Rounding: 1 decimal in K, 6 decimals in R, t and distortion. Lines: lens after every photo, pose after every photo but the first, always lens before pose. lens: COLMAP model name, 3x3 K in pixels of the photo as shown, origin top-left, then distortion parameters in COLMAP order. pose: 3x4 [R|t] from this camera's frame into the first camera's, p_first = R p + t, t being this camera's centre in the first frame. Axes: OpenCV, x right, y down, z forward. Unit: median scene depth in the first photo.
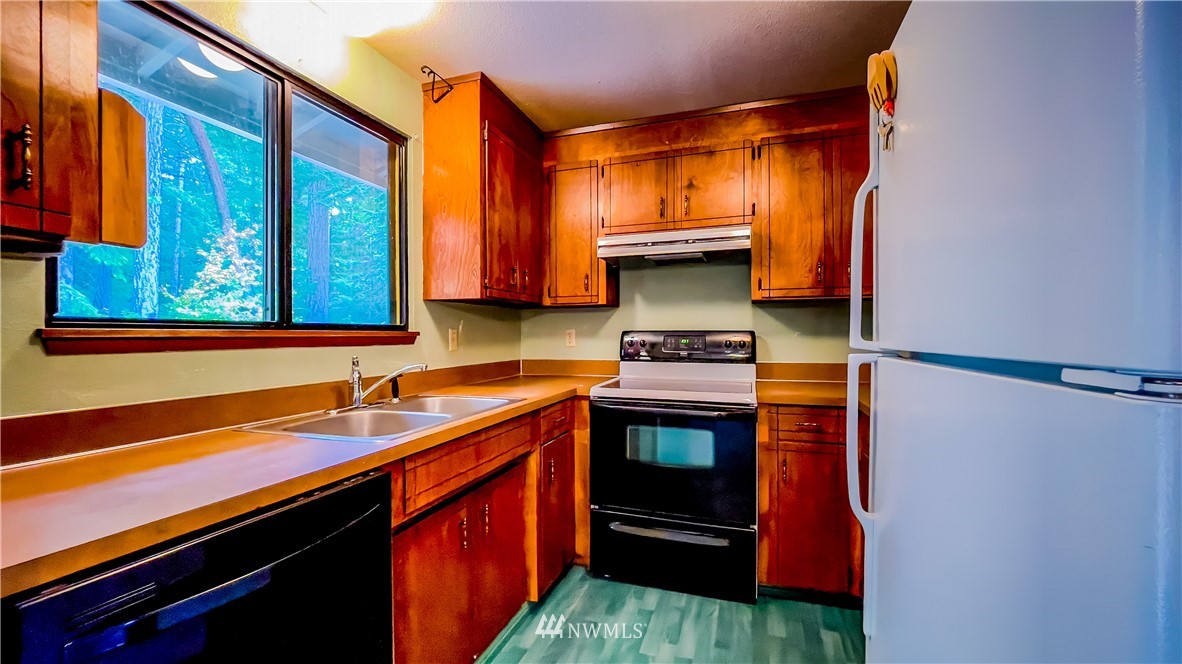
lens RADIAL K [[476.3, 0, 591.0], [0, 476.3, 332.0], [0, 0, 1]] dist [-0.002638, -0.000206]
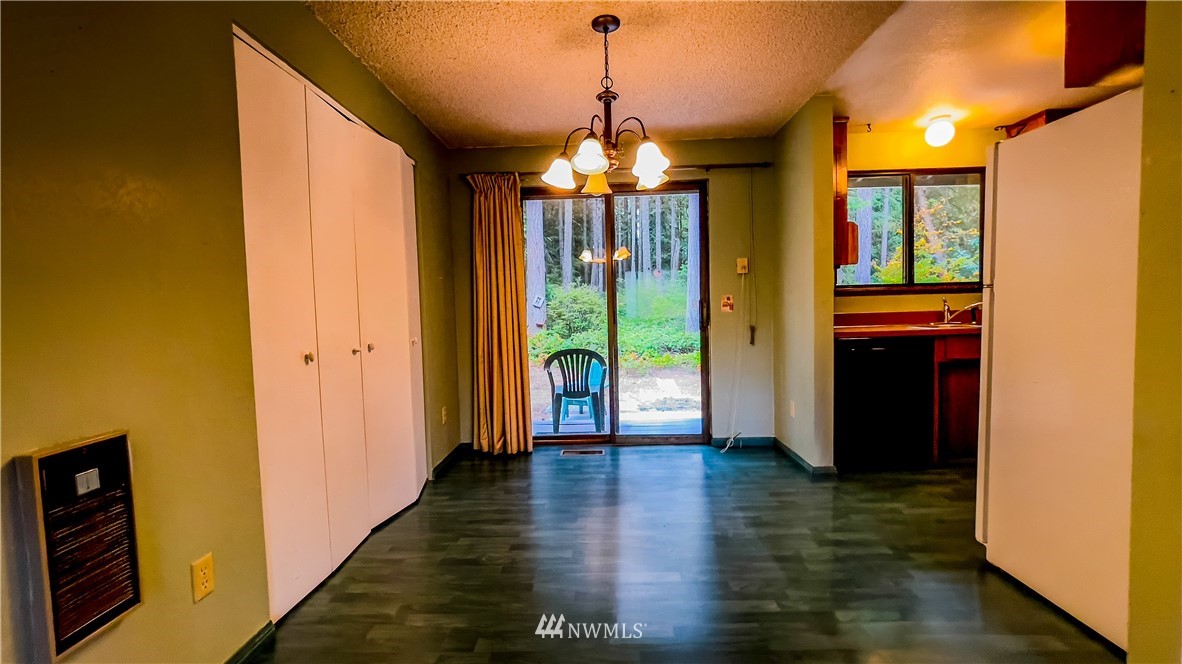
lens RADIAL K [[504.2, 0, 591.0], [0, 504.2, 332.0], [0, 0, 1]] dist [0.000395, -0.000019]
pose [[0.313521, 0.038041, -0.948819, 1.108602], [0.032481, 0.998183, 0.050753, 0.037452], [0.949026, -0.046730, 0.311715, -1.139515]]
